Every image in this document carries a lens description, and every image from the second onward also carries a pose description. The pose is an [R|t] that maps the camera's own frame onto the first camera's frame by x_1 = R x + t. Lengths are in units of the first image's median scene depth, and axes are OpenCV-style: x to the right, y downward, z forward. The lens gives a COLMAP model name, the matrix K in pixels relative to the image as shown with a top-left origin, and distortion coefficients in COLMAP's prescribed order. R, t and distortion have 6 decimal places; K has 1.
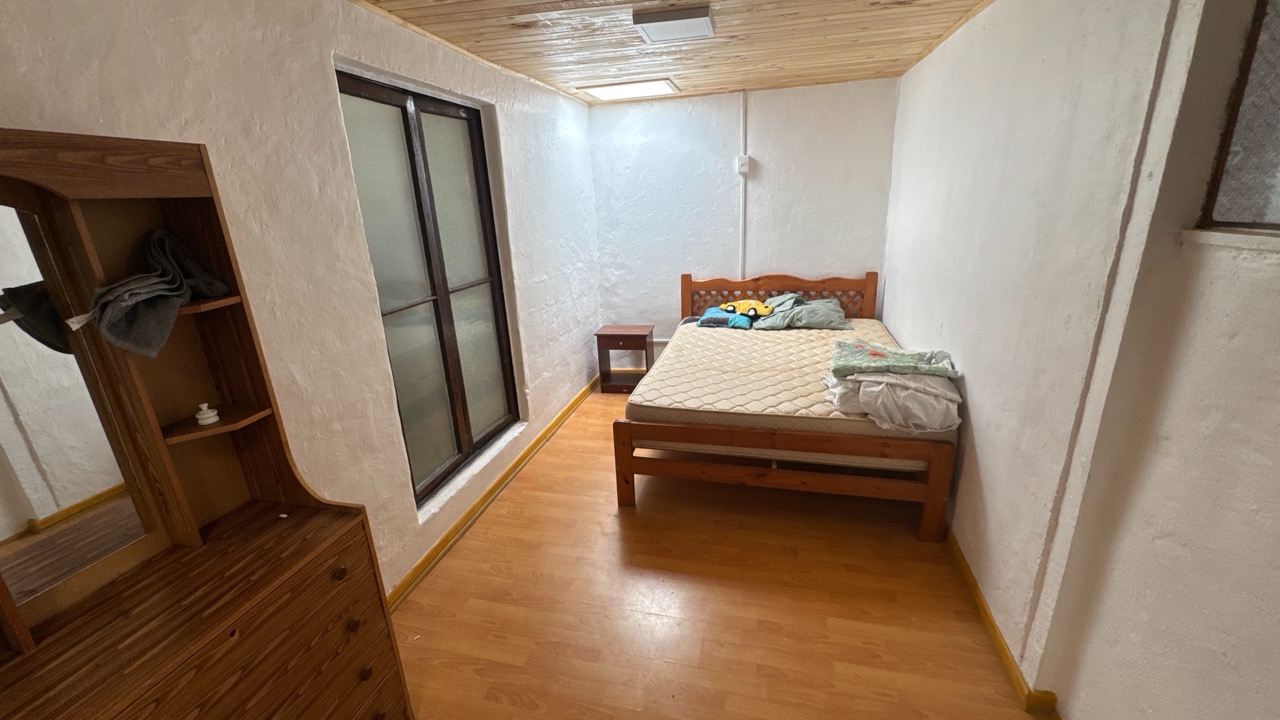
lens RADIAL K [[515.7, 0, 643.0], [0, 515.7, 363.9], [0, 0, 1]] dist [-0.002987, 0.000551]
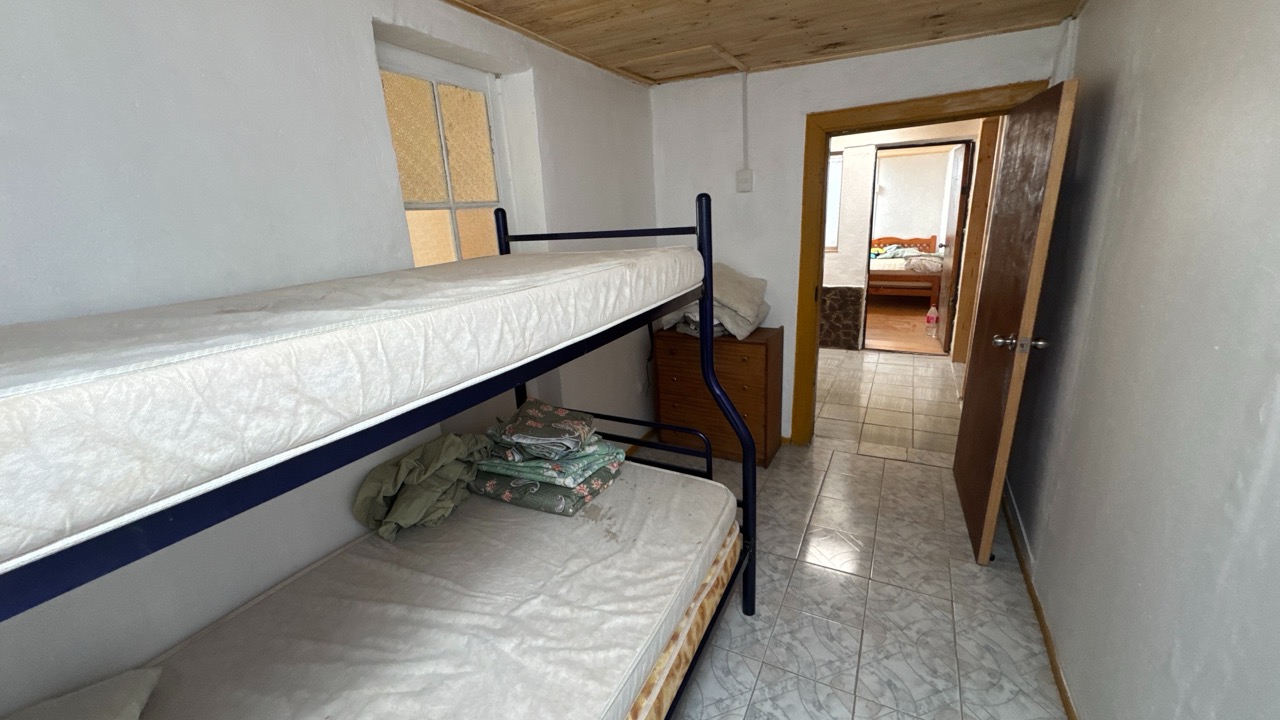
lens RADIAL K [[515.7, 0, 640.0], [0, 515.7, 363.9], [0, 0, 1]] dist [-0.002987, 0.000551]
pose [[0.975819, 0.053728, -0.211873, -0.307292], [-0.057220, 0.998308, -0.010378, 0.482942], [0.210957, 0.022250, 0.977242, -1.472646]]
